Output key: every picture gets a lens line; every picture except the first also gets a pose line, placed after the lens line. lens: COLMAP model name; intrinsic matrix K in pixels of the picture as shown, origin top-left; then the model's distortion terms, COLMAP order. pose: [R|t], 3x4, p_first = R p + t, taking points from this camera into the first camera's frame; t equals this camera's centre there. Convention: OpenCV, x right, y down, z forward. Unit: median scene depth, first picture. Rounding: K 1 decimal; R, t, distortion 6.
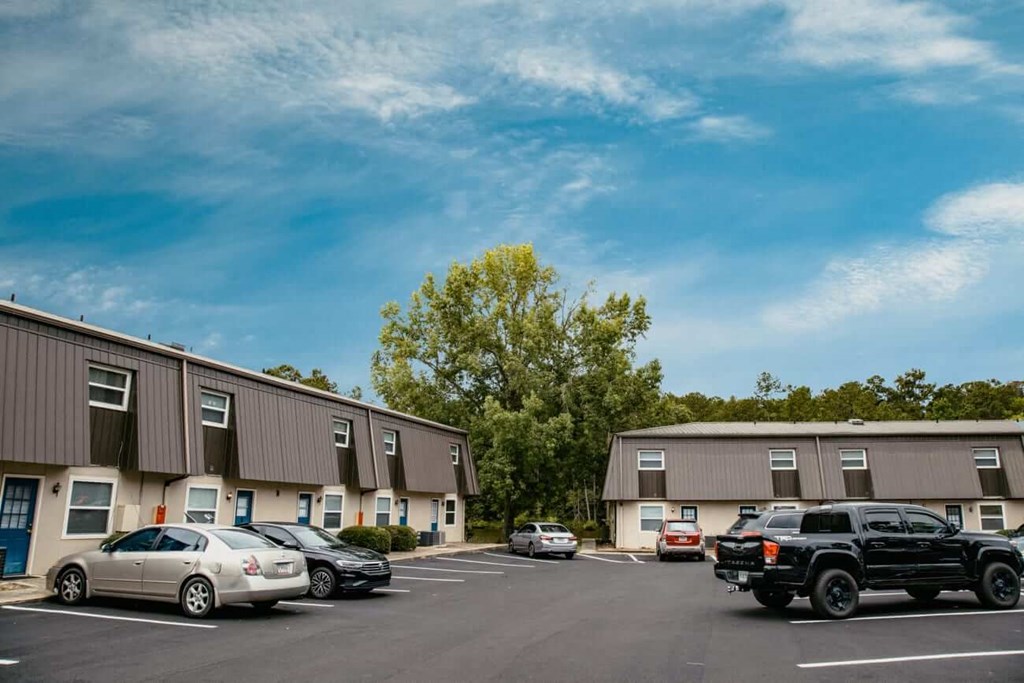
lens RADIAL K [[707.5, 0, 512.0], [0, 707.5, 341.5], [0, 0, 1]] dist [-0.123198, 0.066057]
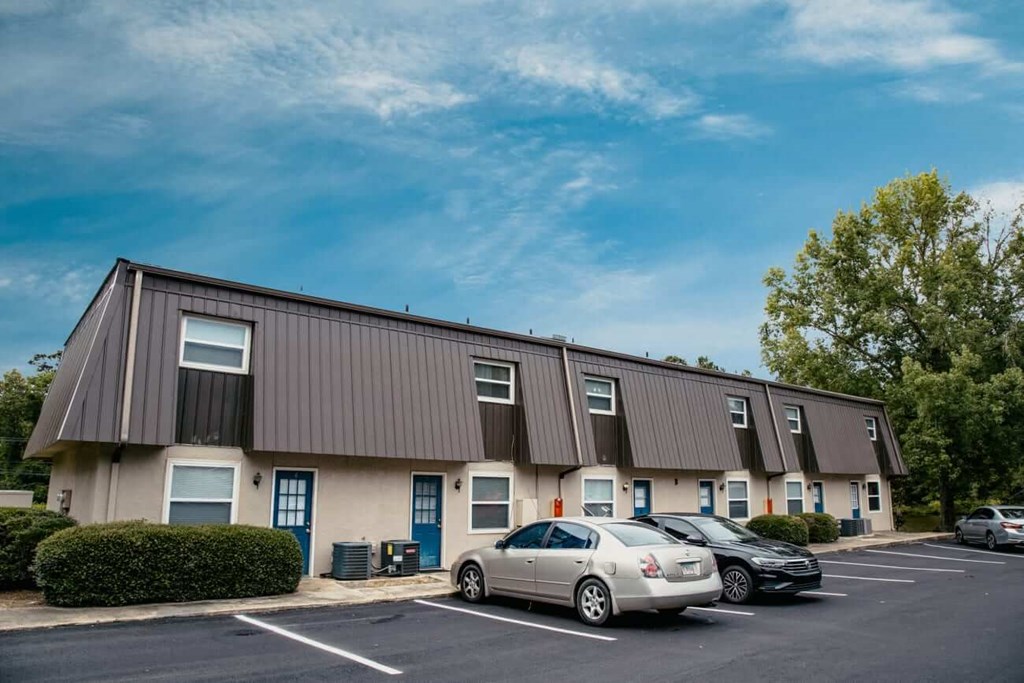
lens RADIAL K [[707.5, 0, 512.0], [0, 707.5, 341.5], [0, 0, 1]] dist [-0.123198, 0.066057]
pose [[0.854057, -0.118134, -0.506588, -0.036780], [0.125635, 0.991885, -0.019496, 0.029977], [0.504780, -0.046995, 0.861968, 0.118322]]
